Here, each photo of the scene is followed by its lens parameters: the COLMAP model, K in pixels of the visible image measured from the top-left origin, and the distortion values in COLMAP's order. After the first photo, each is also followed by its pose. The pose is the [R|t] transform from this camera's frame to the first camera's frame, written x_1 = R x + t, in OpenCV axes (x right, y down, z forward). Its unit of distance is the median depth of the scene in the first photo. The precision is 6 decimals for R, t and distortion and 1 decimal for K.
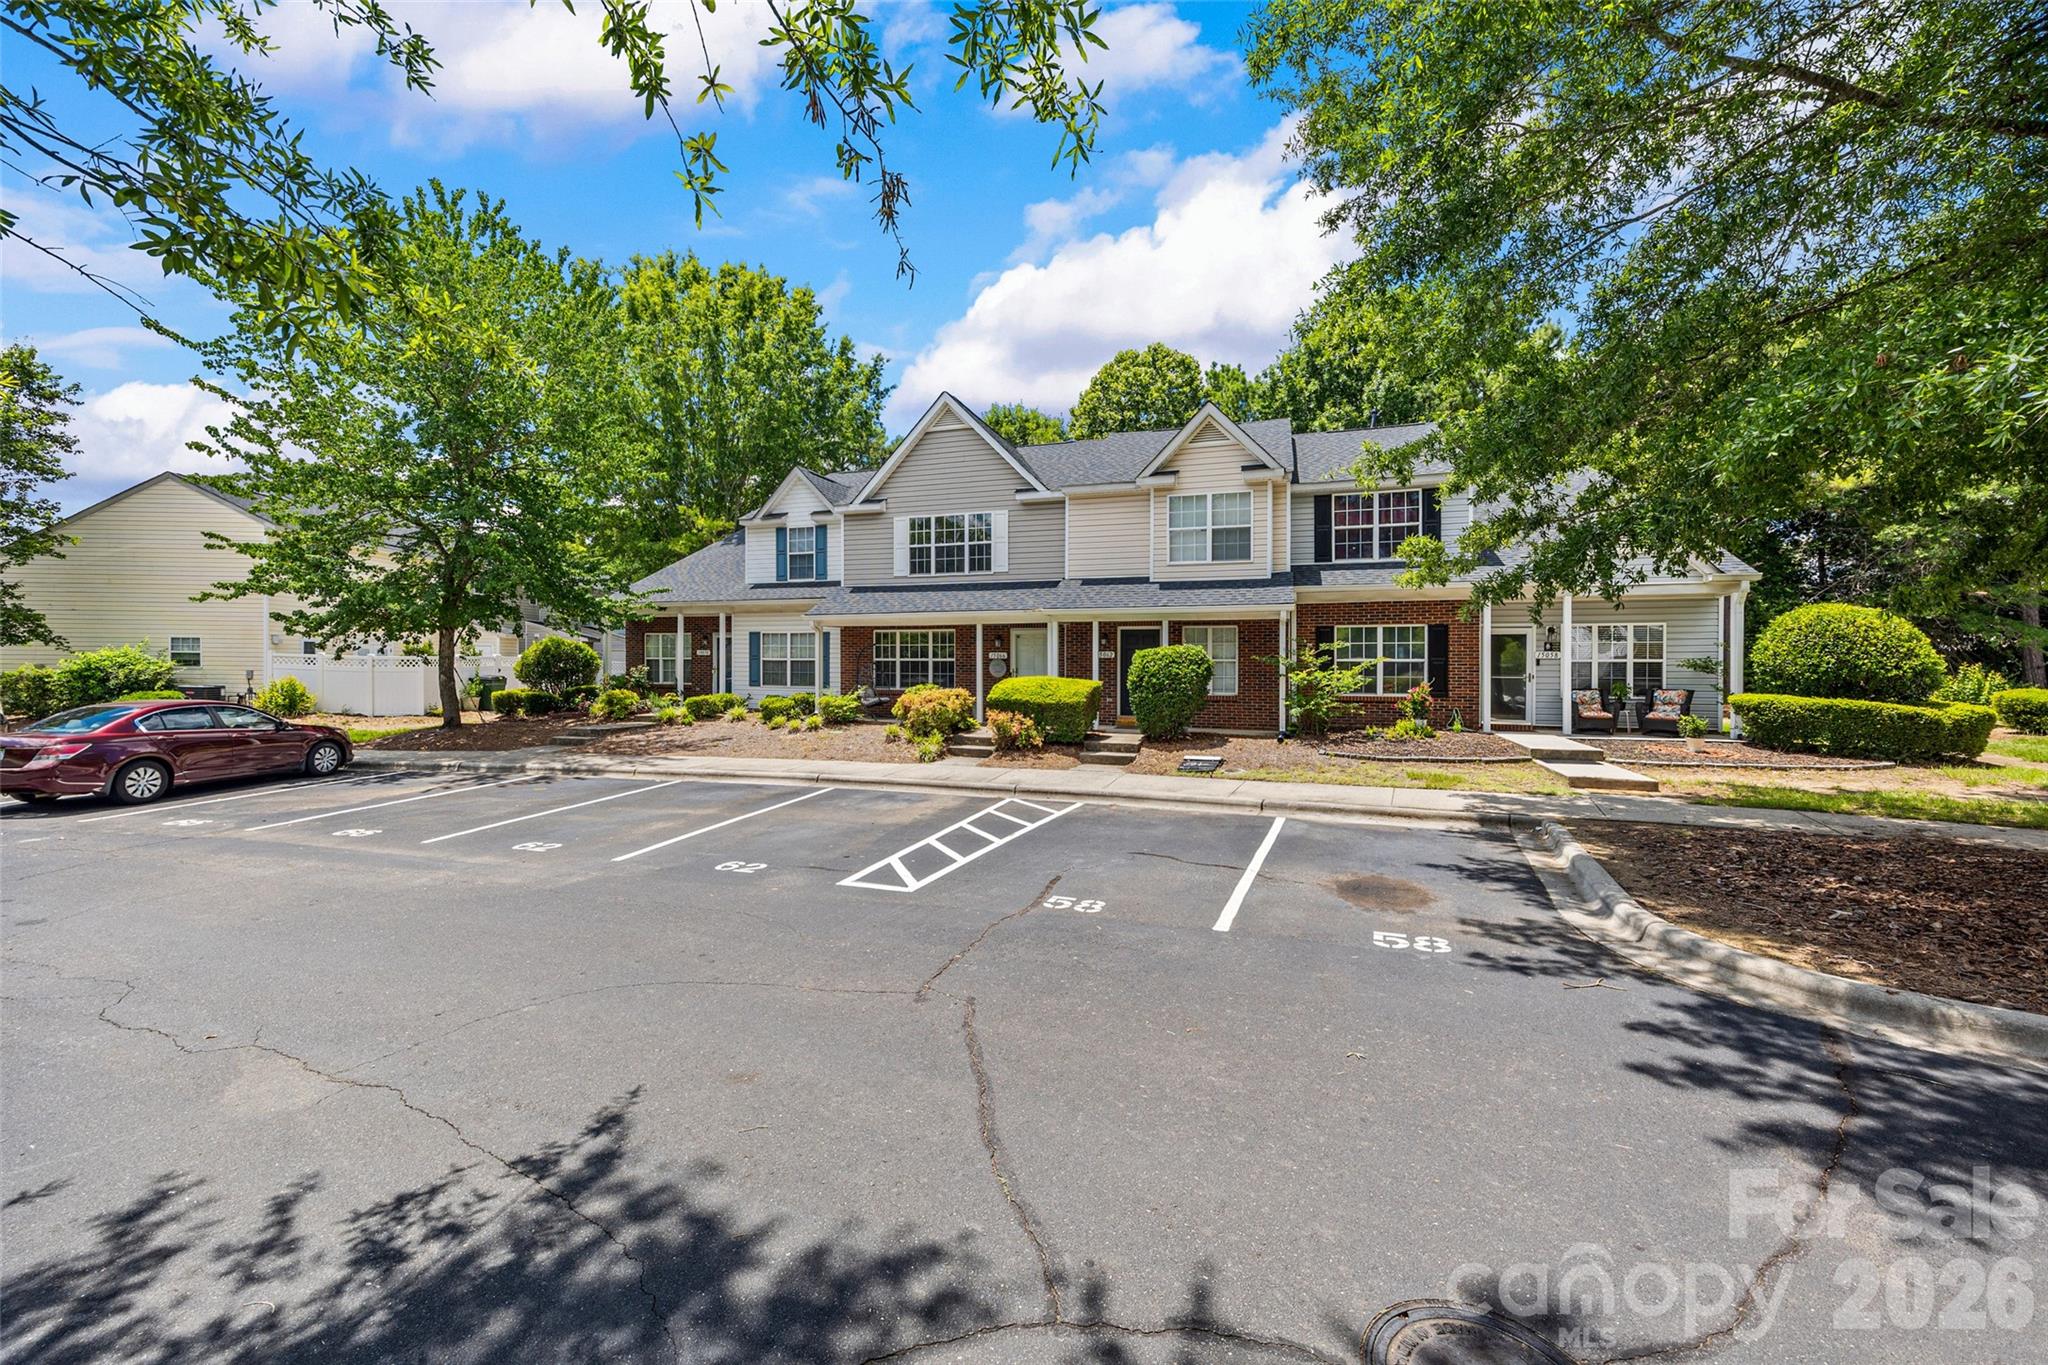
lens RADIAL K [[786.7, 0, 1028.2], [0, 786.7, 678.3], [0, 0, 1]] dist [-0.002888, 0.000174]
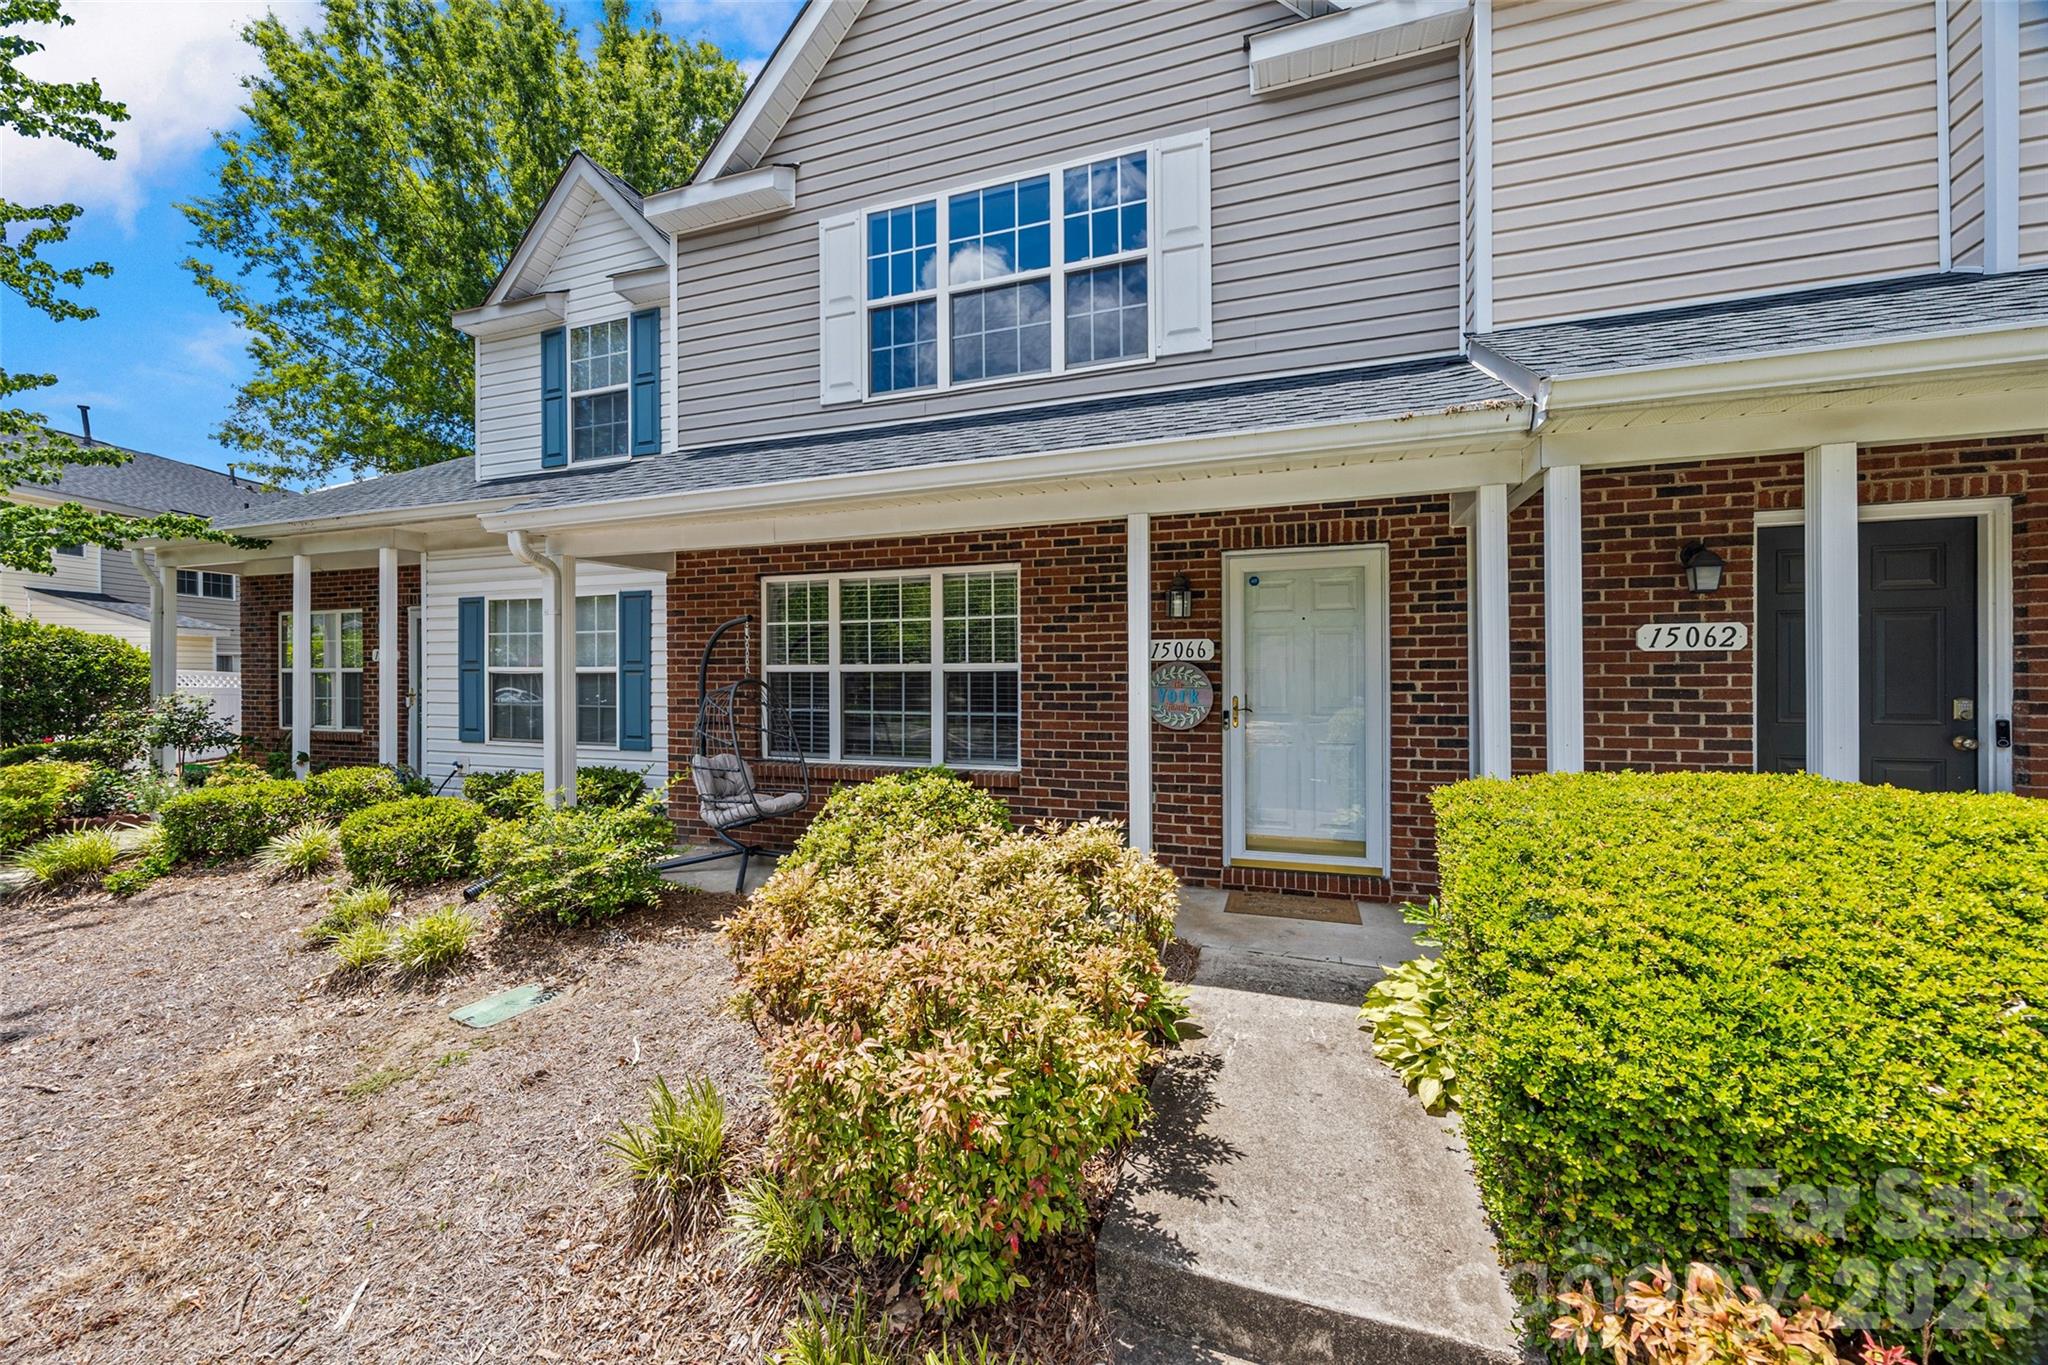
lens RADIAL K [[786.7, 0, 1020.7], [0, 786.7, 680.0], [0, 0, 1]] dist [-0.002888, 0.000174]
pose [[0.999548, -0.008528, -0.028812, -0.082162], [0.008302, 0.999934, -0.007950, -0.015876], [0.028878, 0.007707, 0.999553, 0.687931]]
